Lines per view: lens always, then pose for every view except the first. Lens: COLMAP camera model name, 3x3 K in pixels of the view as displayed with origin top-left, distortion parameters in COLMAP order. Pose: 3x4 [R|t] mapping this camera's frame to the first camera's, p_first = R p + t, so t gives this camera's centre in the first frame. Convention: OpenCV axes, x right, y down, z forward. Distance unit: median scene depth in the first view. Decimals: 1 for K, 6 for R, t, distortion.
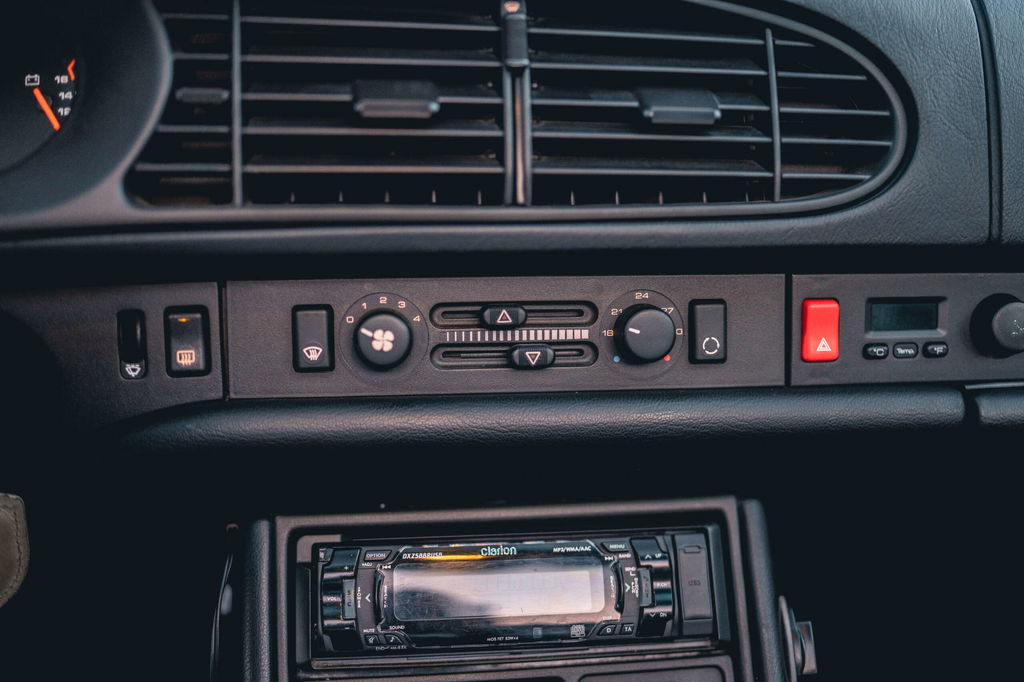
lens RADIAL K [[1067.4, 0, 512.0], [0, 1067.4, 341.0], [0, 0, 1]] dist [-0.103452, 0.027344]
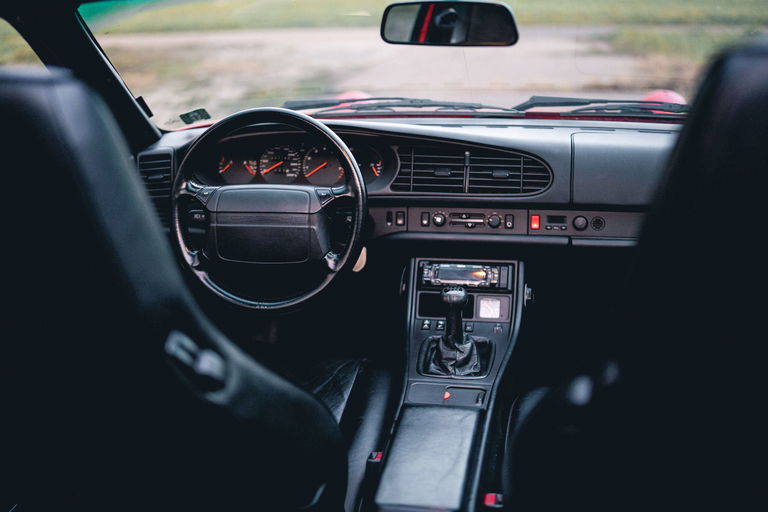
lens RADIAL K [[800.6, 0, 384.0], [0, 800.6, 256.0], [0, 0, 1]] dist [-0.103452, 0.027344]
pose [[0.949504, 0.047591, -0.310126, 0.759605], [-0.061310, 0.997518, -0.034634, 0.297041], [0.307708, 0.051899, 0.950064, -2.470700]]
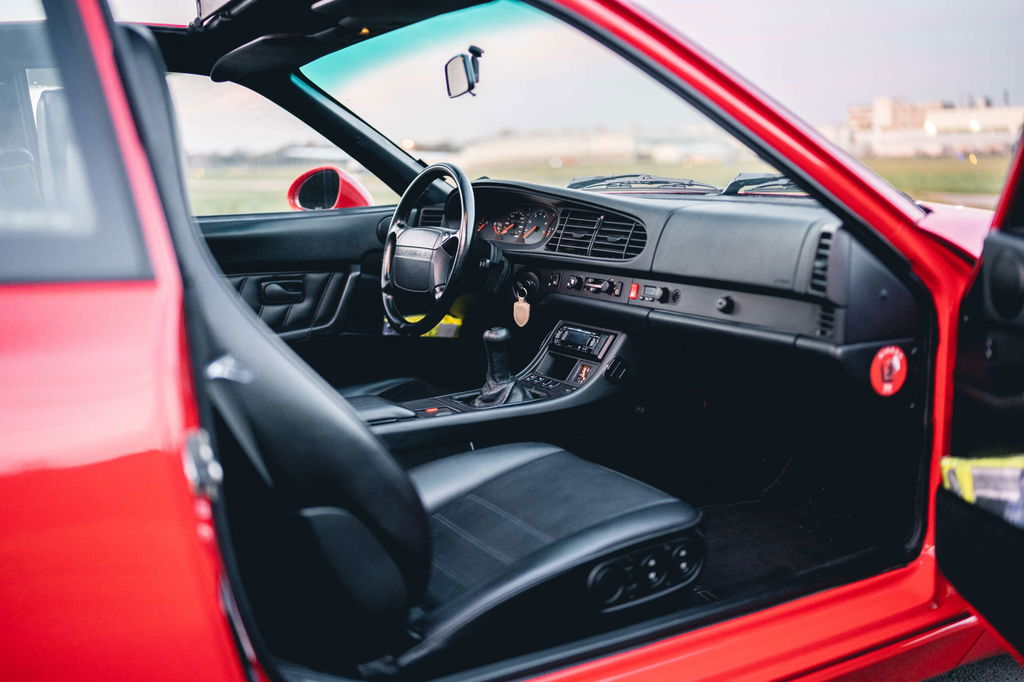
lens RADIAL K [[1067.4, 0, 512.0], [0, 1067.4, 341.0], [0, 0, 1]] dist [-0.103452, 0.027344]
pose [[0.384938, 0.112082, -0.916112, 4.117867], [-0.303525, 0.952760, -0.010972, 0.380621], [0.871605, 0.282286, 0.400773, -1.089046]]
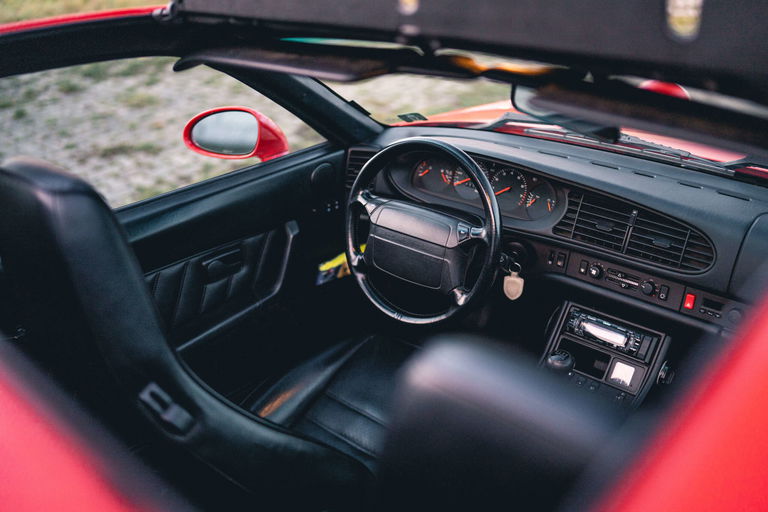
lens RADIAL K [[800.6, 0, 384.0], [0, 800.6, 256.0], [0, 0, 1]] dist [-0.103452, 0.027344]
pose [[0.656408, 0.284372, -0.698757, 1.662223], [-0.242328, 0.956628, 0.161677, -0.400730], [0.714427, 0.063202, 0.696849, -2.076991]]
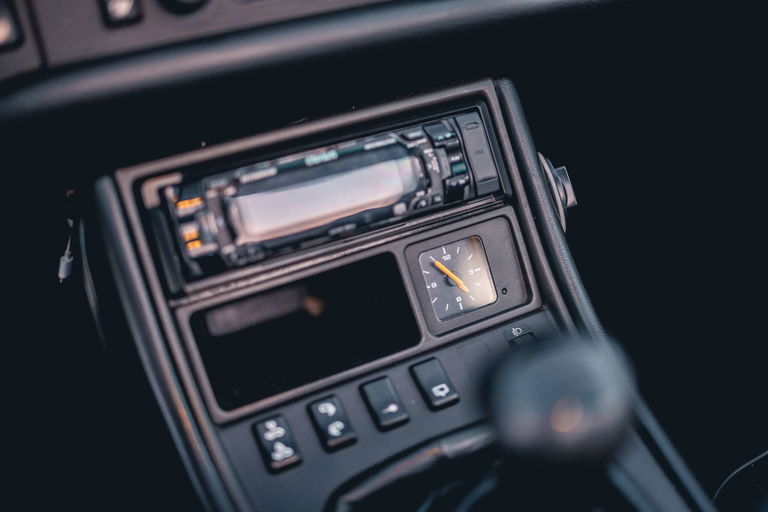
lens RADIAL K [[800.6, 0, 384.0], [0, 800.6, 256.0], [0, 0, 1]] dist [-0.103452, 0.027344]
pose [[0.944775, -0.233360, 0.230094, -0.172630], [0.163212, 0.943886, 0.287127, 0.061634], [-0.284187, -0.233716, 0.929847, 0.155210]]
